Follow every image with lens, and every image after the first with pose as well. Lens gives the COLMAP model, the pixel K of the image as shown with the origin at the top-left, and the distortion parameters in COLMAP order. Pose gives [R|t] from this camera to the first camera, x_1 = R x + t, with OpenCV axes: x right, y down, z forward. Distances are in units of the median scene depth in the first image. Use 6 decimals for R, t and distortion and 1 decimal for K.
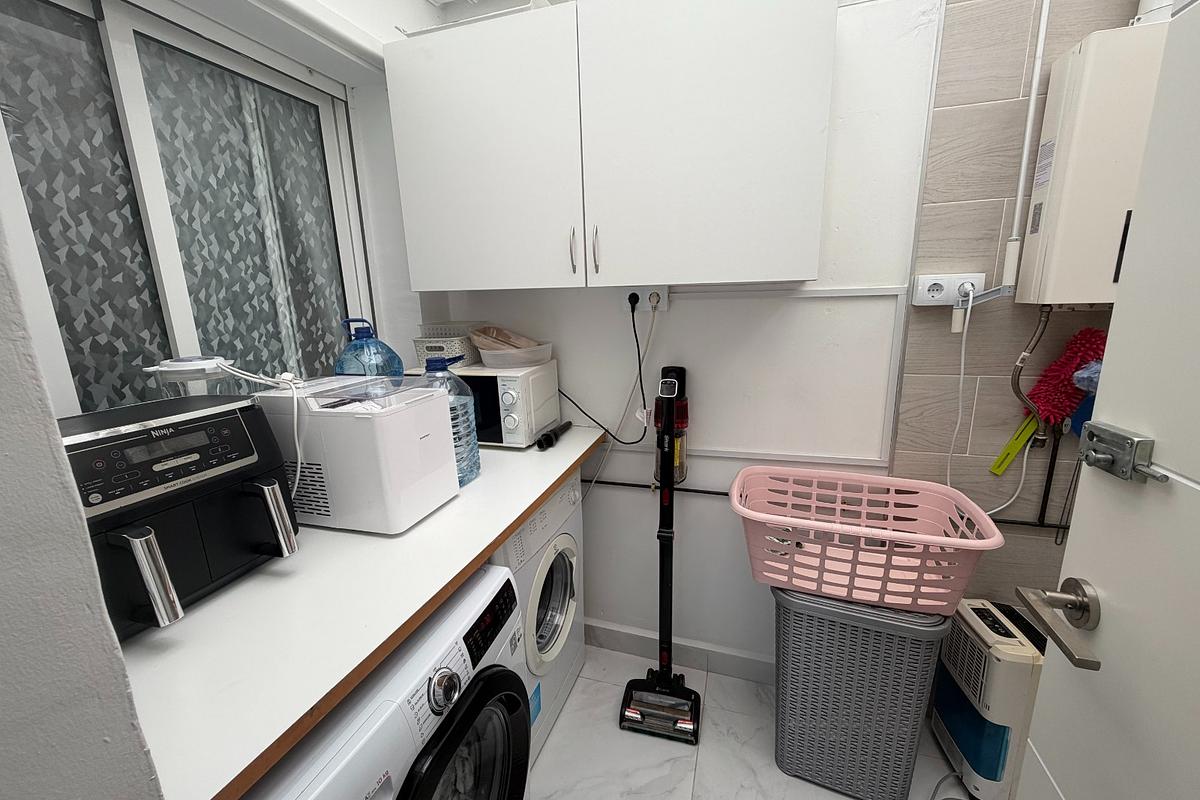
lens RADIAL K [[478.4, 0, 601.8], [0, 478.4, 399.8], [0, 0, 1]] dist [0.000233, -0.000110]
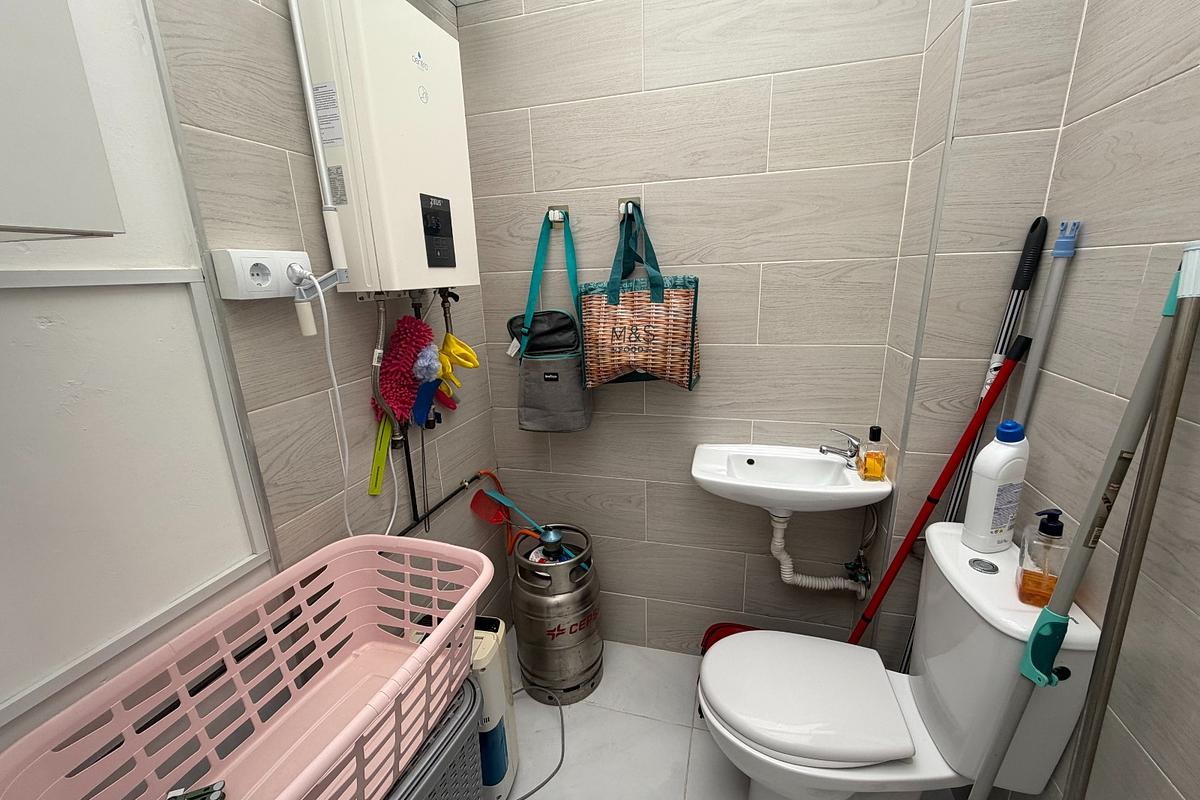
lens RADIAL K [[478.4, 0, 602.9], [0, 478.4, 400.9], [0, 0, 1]] dist [0.000233, -0.000110]
pose [[-0.019686, -0.232430, 0.972414, 0.031108], [0.250840, 0.940347, 0.229843, -0.099878], [-0.967828, 0.248445, 0.039791, 0.557757]]
